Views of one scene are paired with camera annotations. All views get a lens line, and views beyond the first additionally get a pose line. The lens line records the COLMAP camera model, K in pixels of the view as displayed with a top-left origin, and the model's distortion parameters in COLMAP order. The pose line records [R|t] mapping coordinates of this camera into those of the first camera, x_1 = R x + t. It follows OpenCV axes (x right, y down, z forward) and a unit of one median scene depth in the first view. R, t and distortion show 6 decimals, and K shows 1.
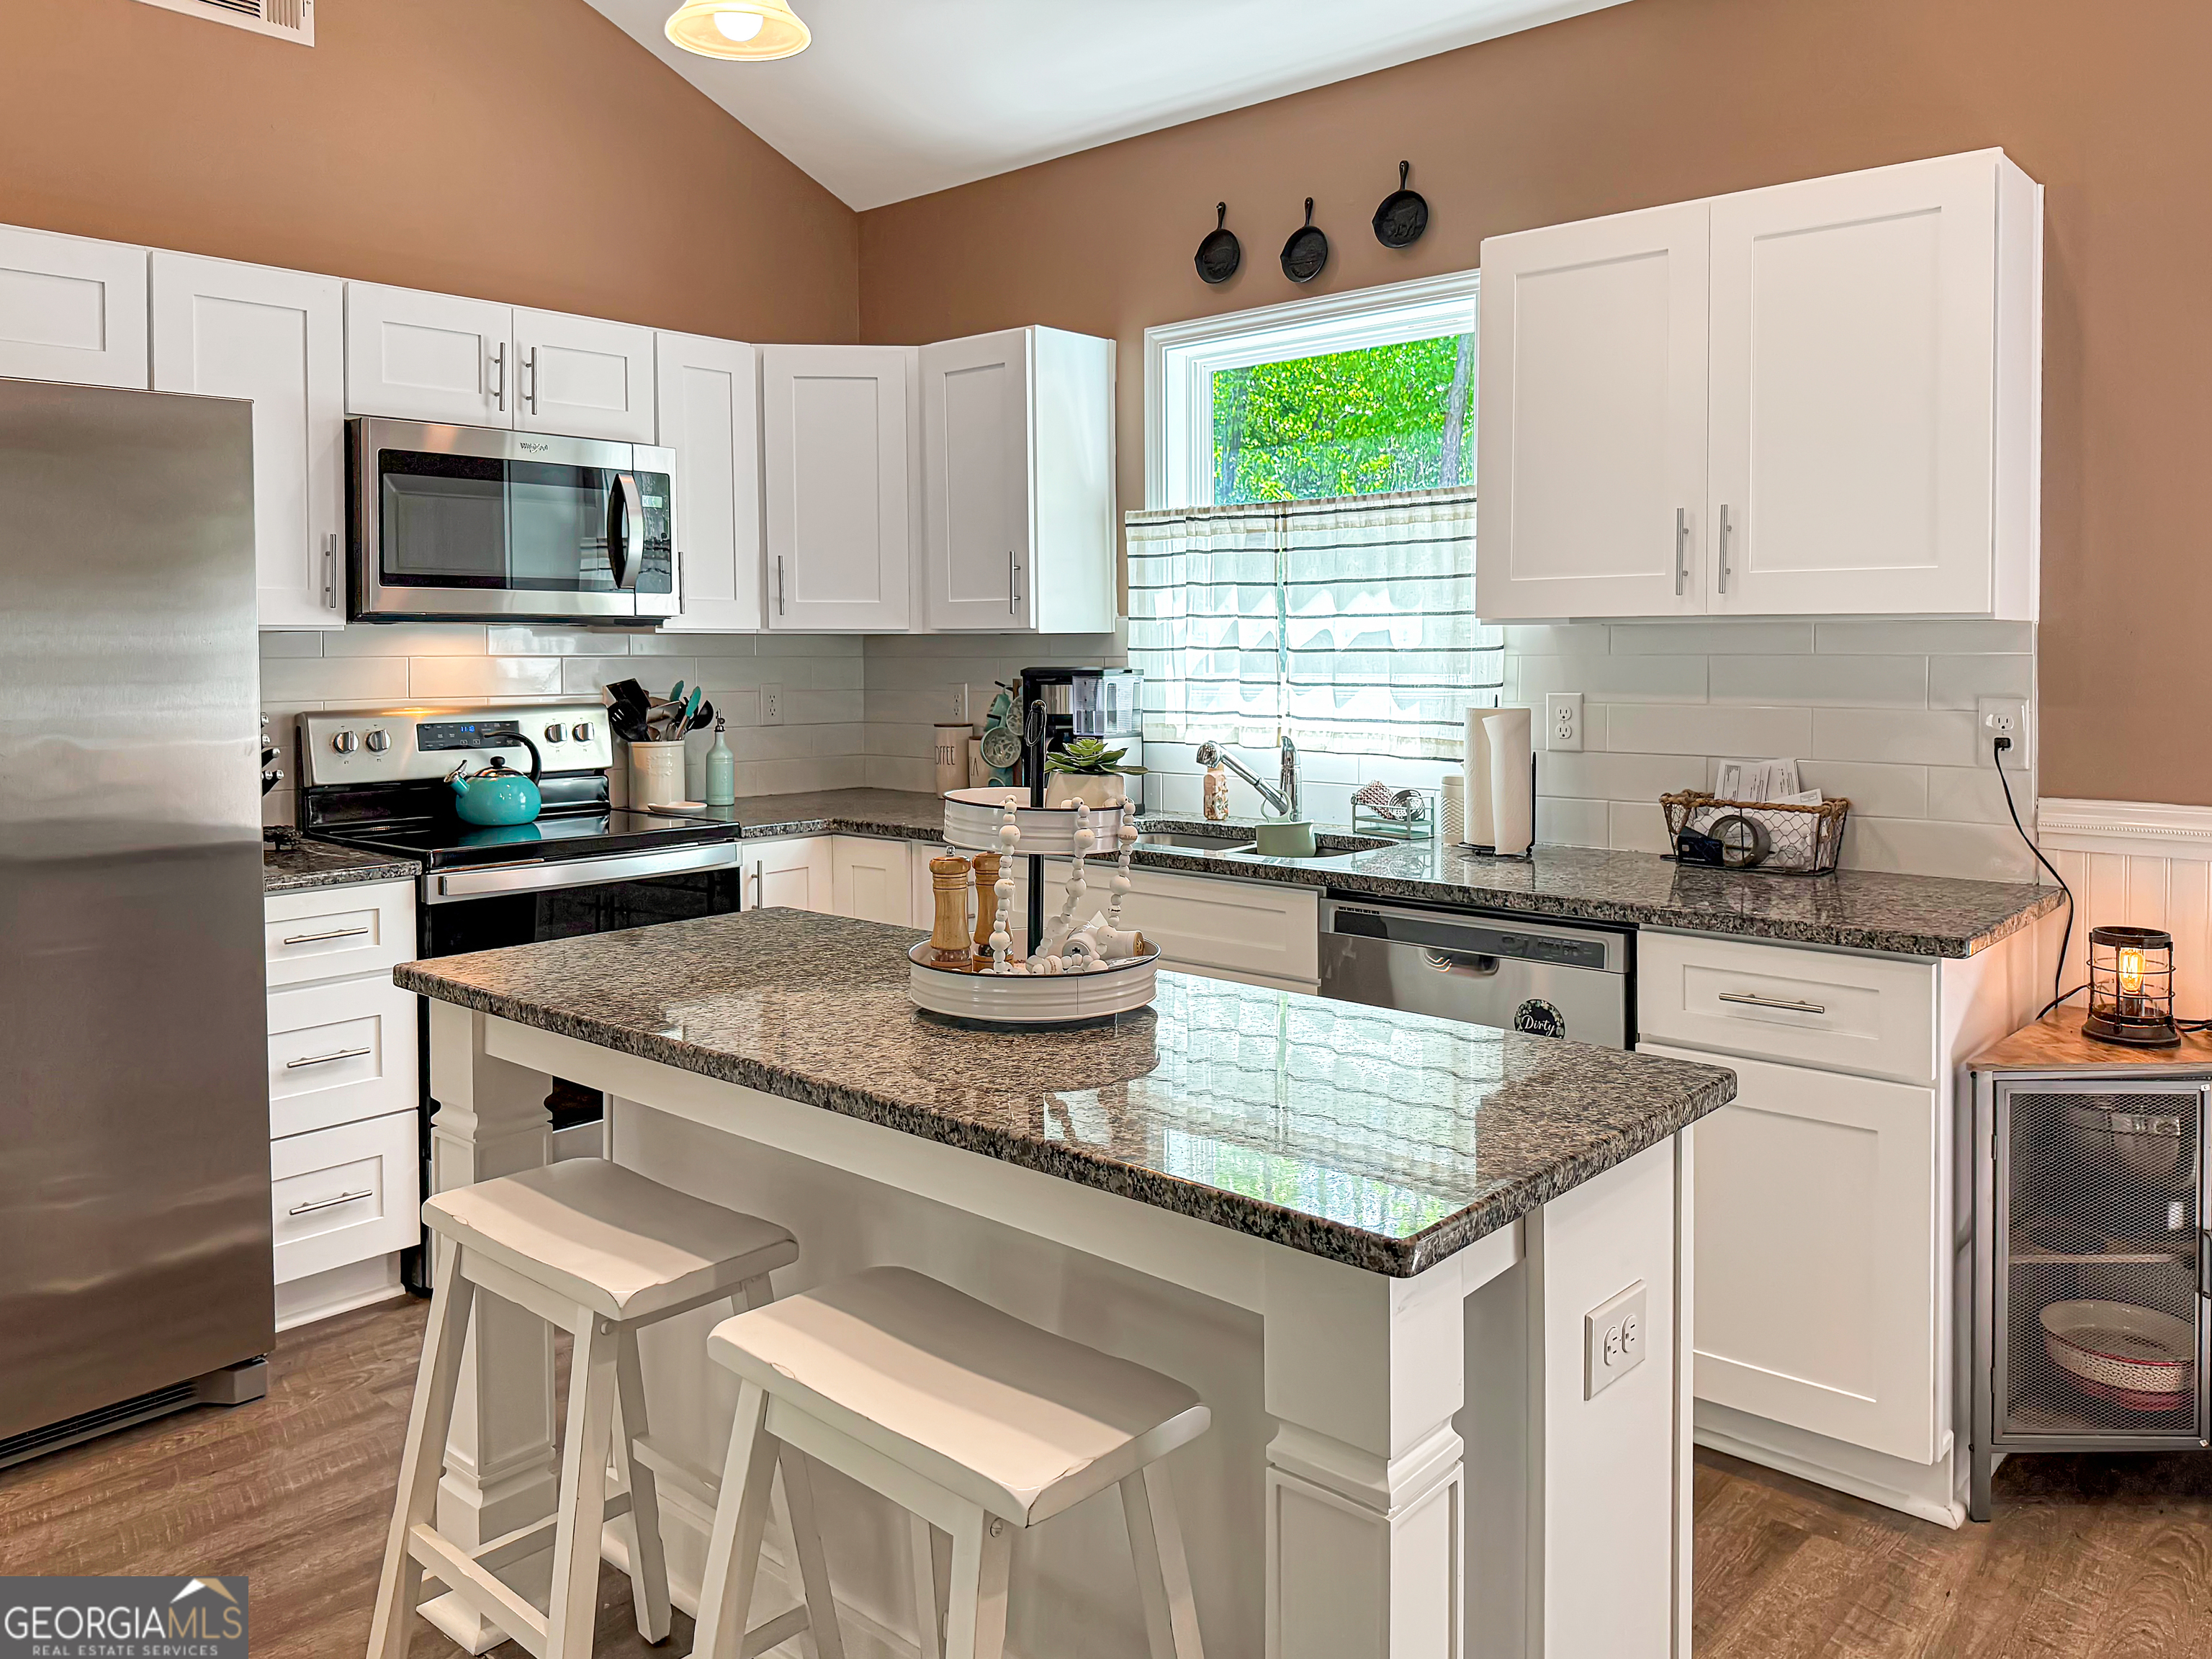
lens RADIAL K [[1588.2, 0, 1104.9], [0, 1588.2, 706.3], [0, 0, 1]] dist [-0.004017, -0.001846]
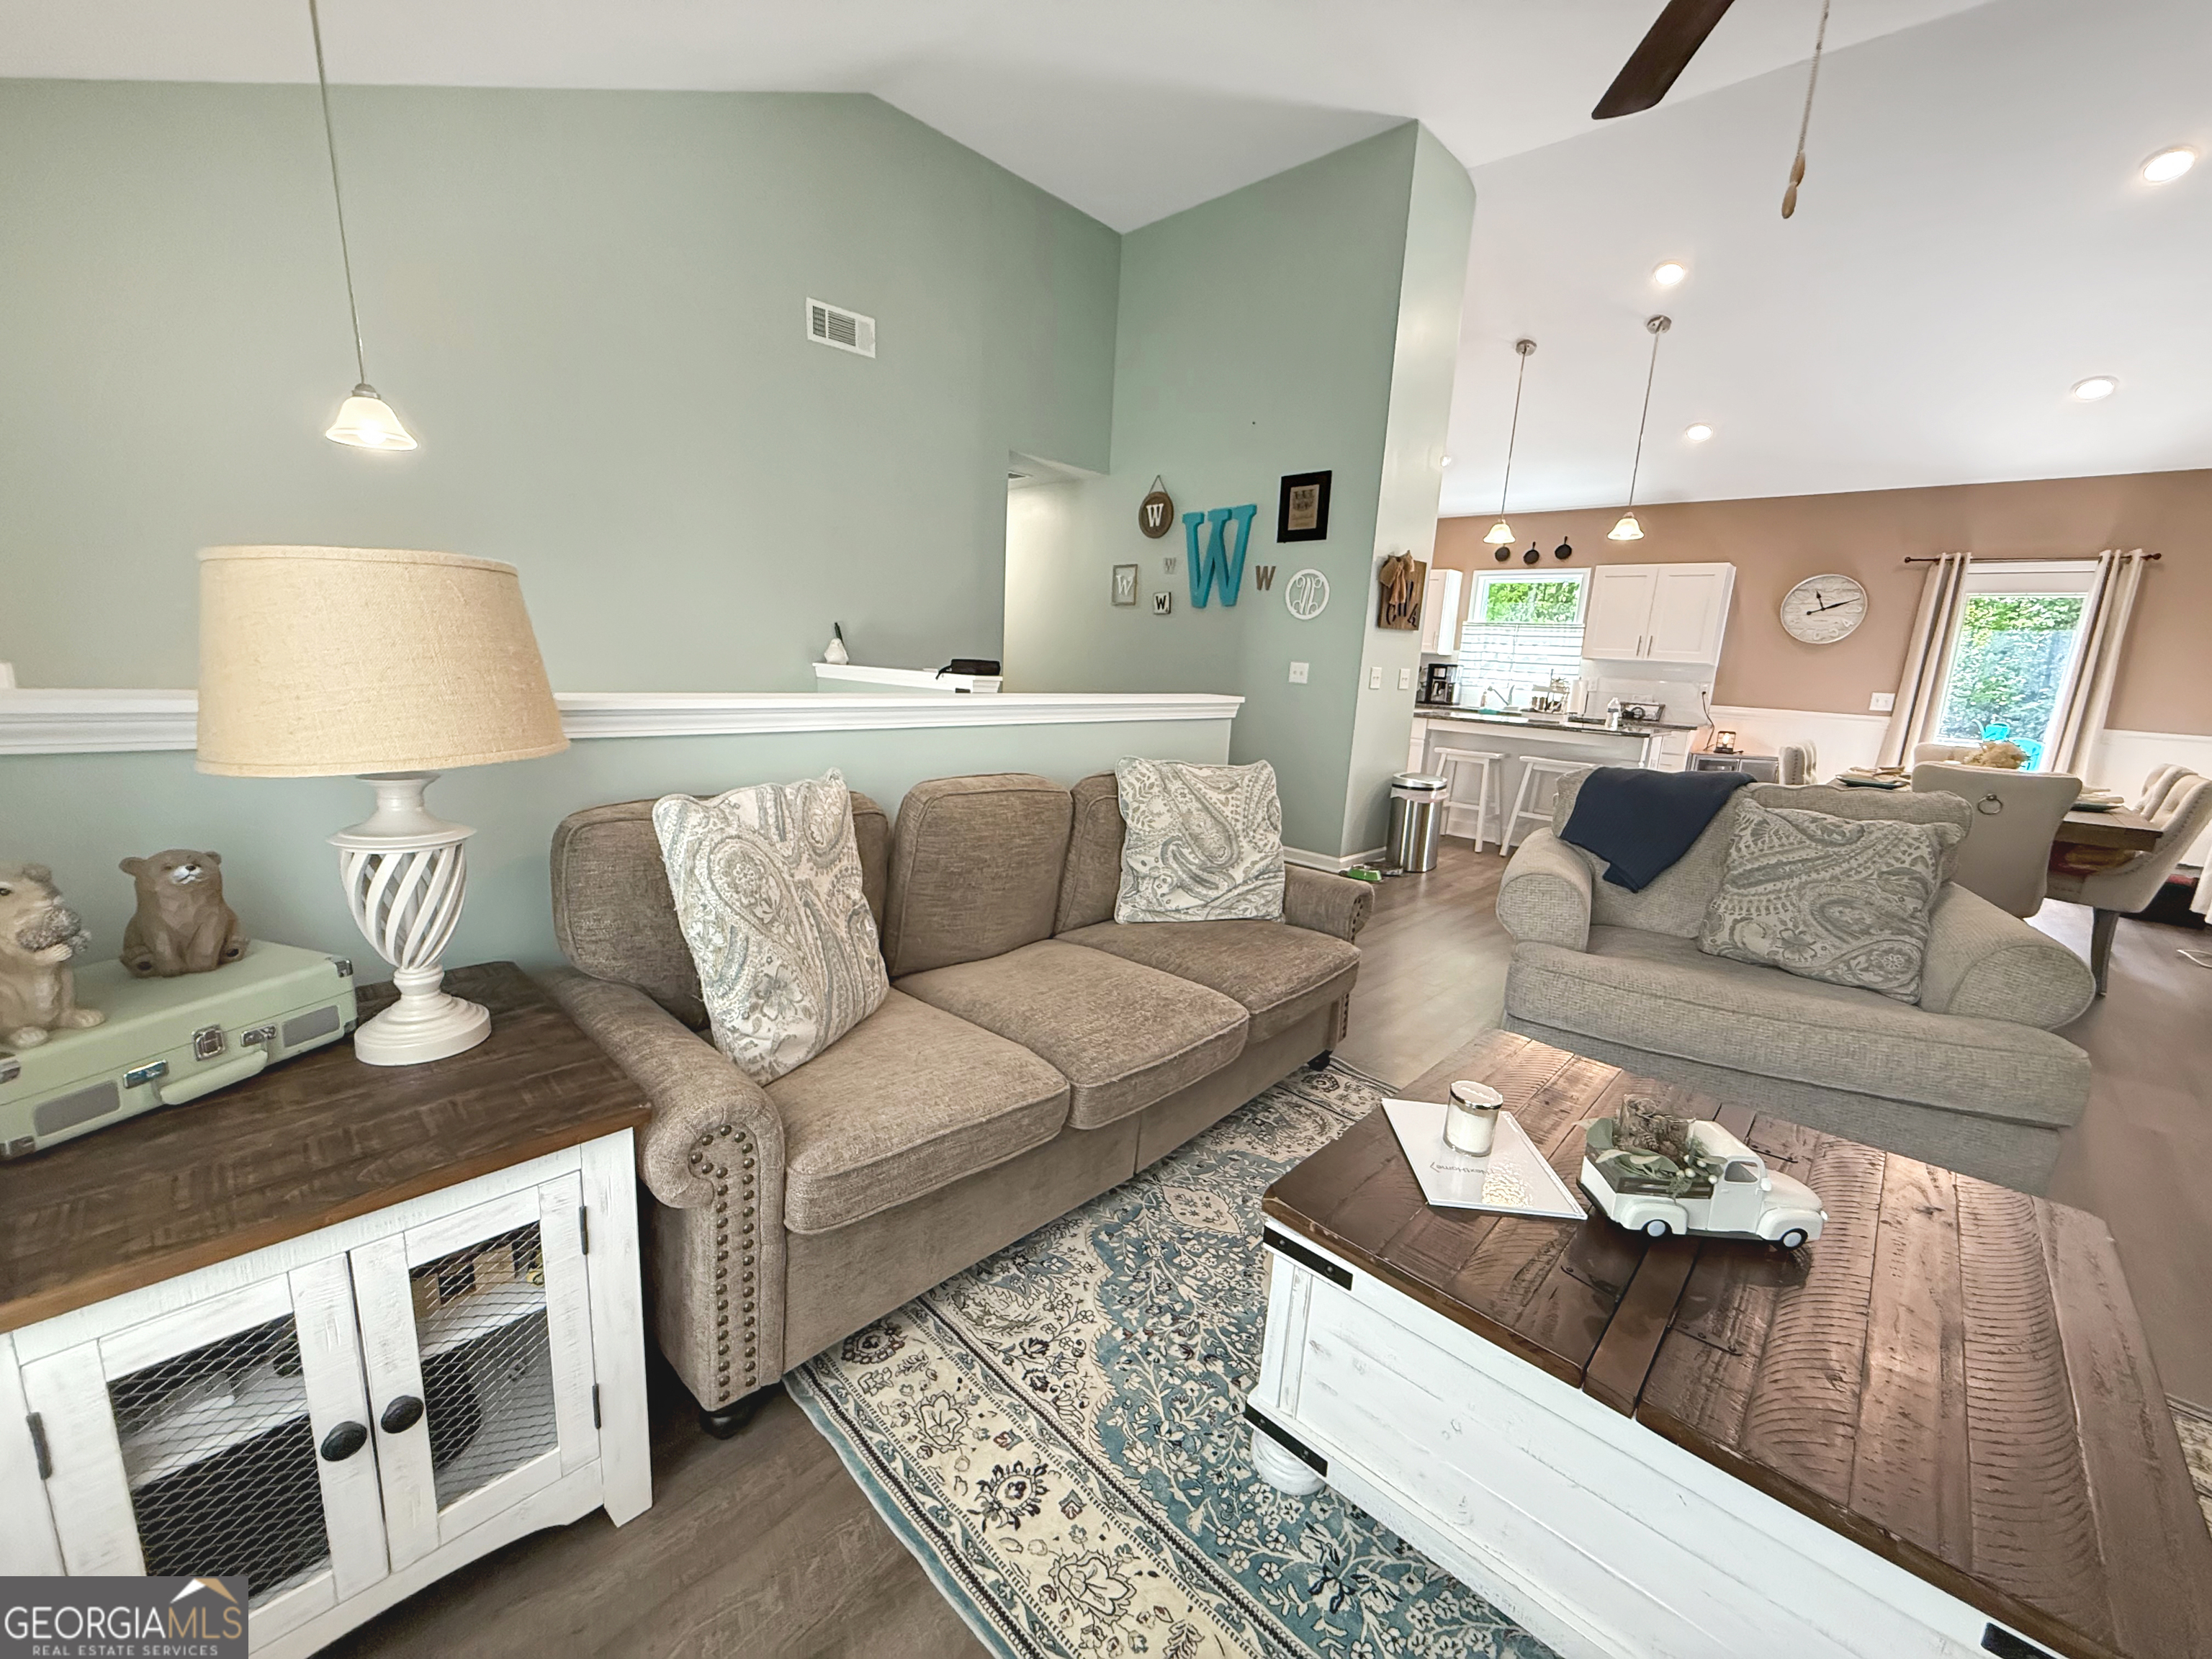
lens RADIAL K [[884.9, 0, 1086.9], [0, 884.9, 828.6], [0, 0, 1]] dist [0.004187, 0.000133]
pose [[0.997691, 0.058231, -0.034953, -0.839006], [-0.051386, 0.983736, 0.172115, 0.044925], [0.044407, -0.169921, 0.984457, -1.271088]]
